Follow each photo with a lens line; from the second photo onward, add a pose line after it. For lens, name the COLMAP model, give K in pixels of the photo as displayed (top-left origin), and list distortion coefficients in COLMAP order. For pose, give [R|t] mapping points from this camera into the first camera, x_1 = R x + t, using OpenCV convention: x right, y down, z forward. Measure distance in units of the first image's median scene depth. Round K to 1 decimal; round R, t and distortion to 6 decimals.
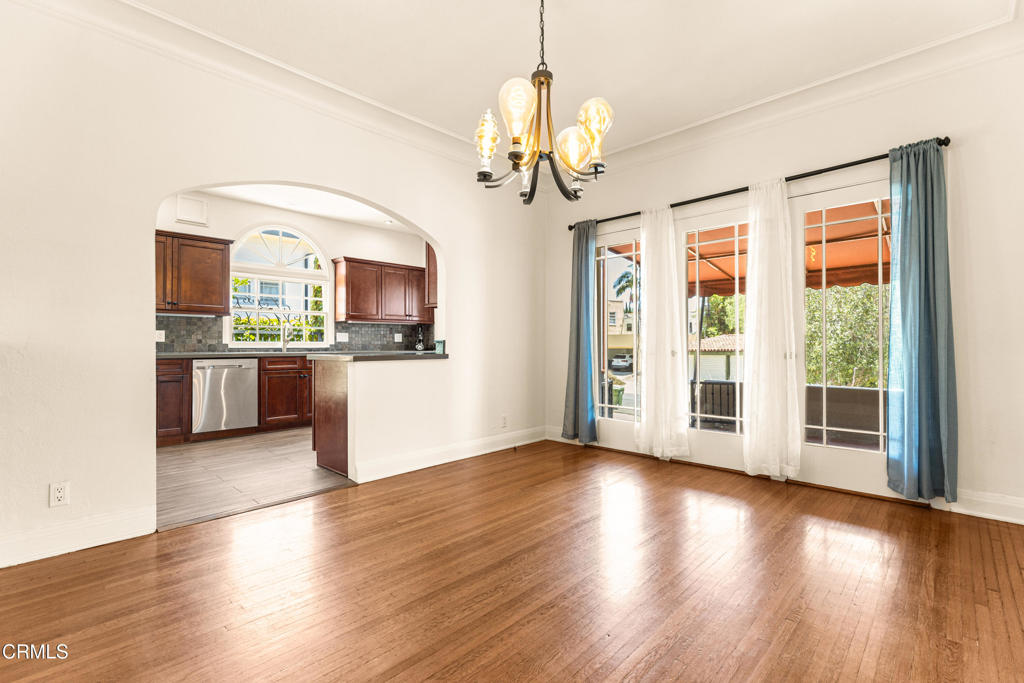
lens RADIAL K [[464.7, 0, 511.0], [0, 464.7, 342.8], [0, 0, 1]] dist [-0.000616, 0.000534]
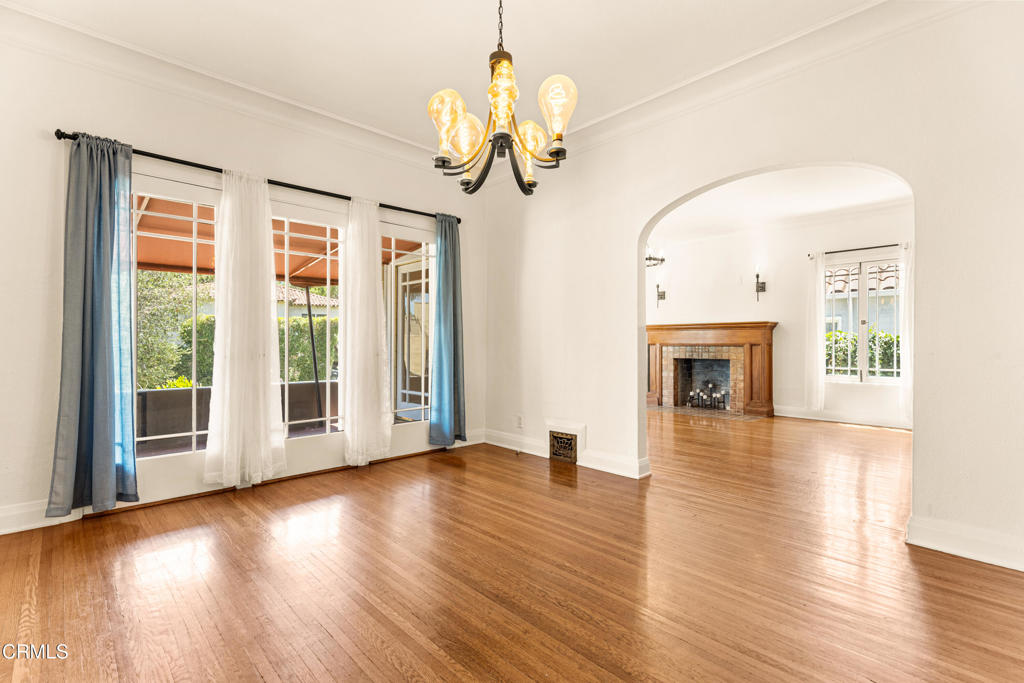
lens RADIAL K [[464.7, 0, 511.0], [0, 464.7, 342.8], [0, 0, 1]] dist [-0.000616, 0.000534]
pose [[0.044381, 0.003654, 0.999008, -0.359771], [-0.004406, 0.999984, -0.003462, 0.000217], [-0.999005, -0.004248, 0.044397, 0.391088]]
